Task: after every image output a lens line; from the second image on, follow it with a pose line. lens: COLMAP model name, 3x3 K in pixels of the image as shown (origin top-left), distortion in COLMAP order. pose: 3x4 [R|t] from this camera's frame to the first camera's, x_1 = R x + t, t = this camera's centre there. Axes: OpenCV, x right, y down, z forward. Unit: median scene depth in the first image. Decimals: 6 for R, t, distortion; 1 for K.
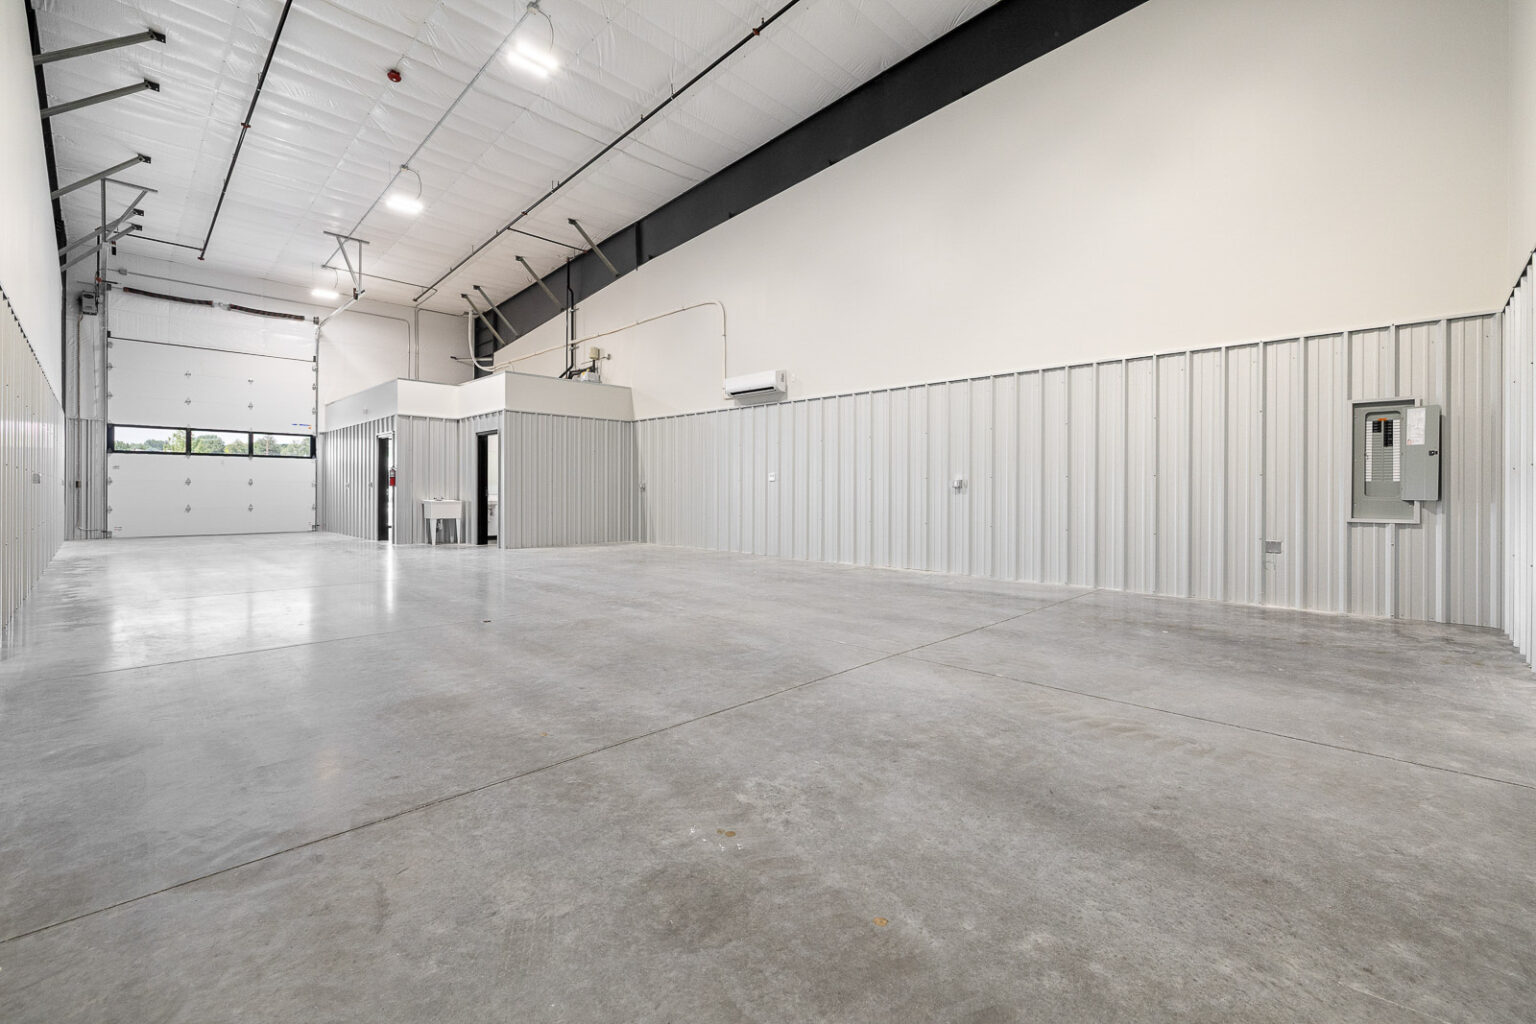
lens RADIAL K [[664.6, 0, 778.2], [0, 664.6, 491.6], [0, 0, 1]] dist [0.000586, -0.000936]
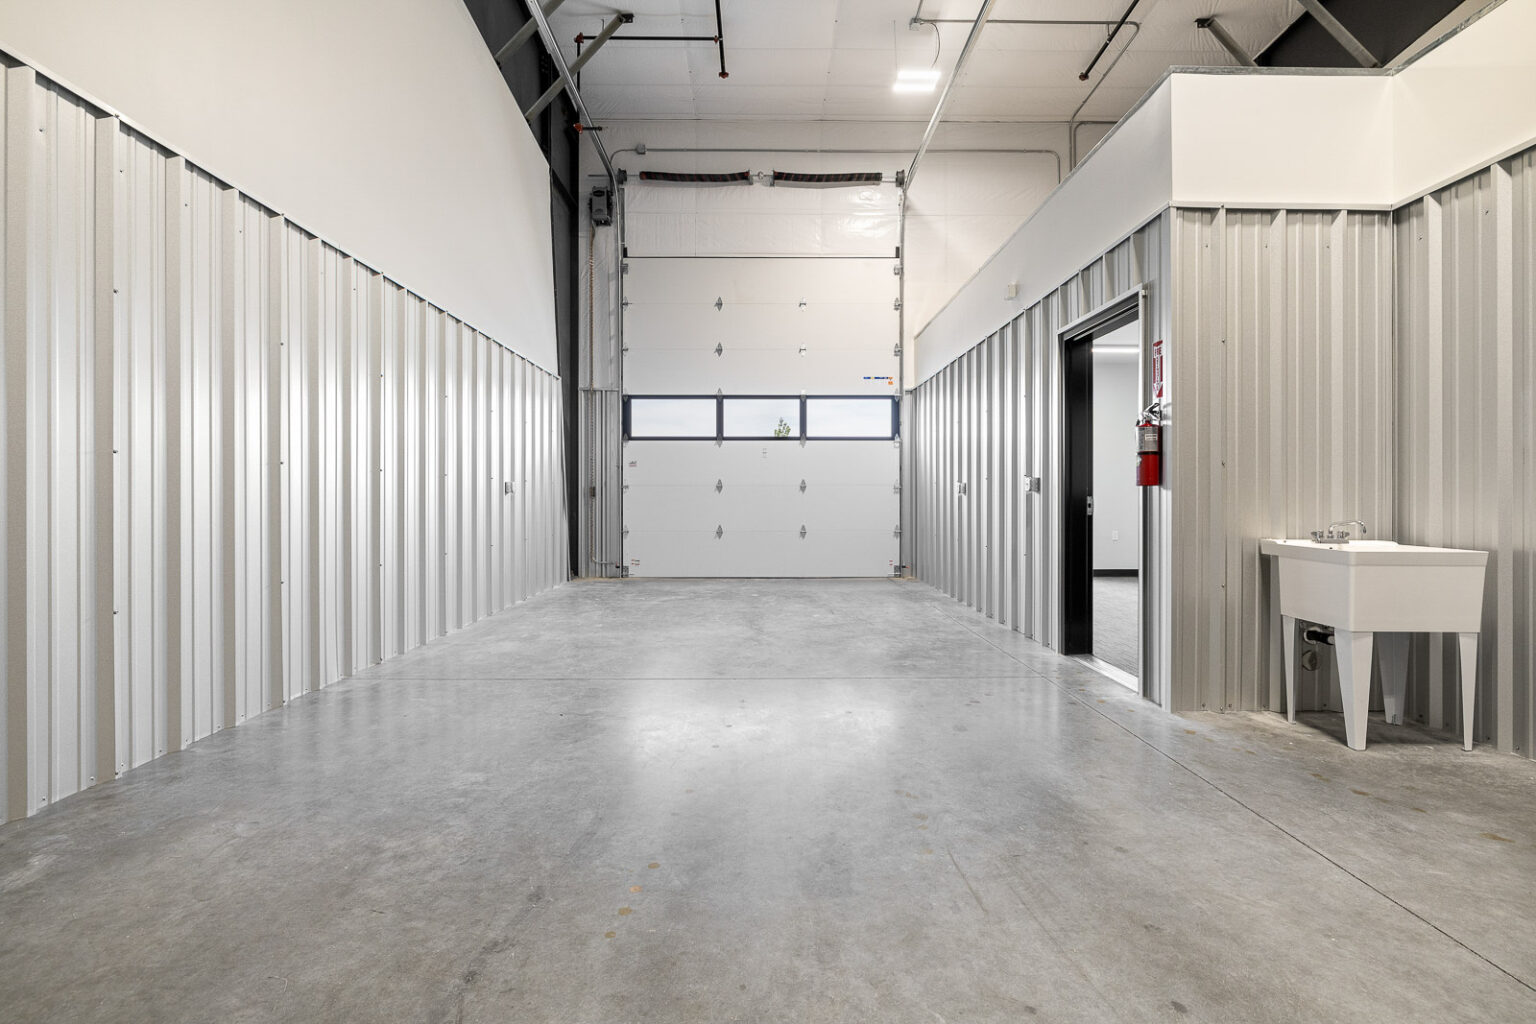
lens RADIAL K [[690.3, 0, 770.2], [0, 690.3, 497.5], [0, 0, 1]] dist [0.000603, -0.000210]
pose [[0.707804, -0.003625, -0.706400, -0.447385], [0.001076, 0.999991, -0.004053, -0.002371], [0.706408, 0.002108, 0.707801, 0.632356]]
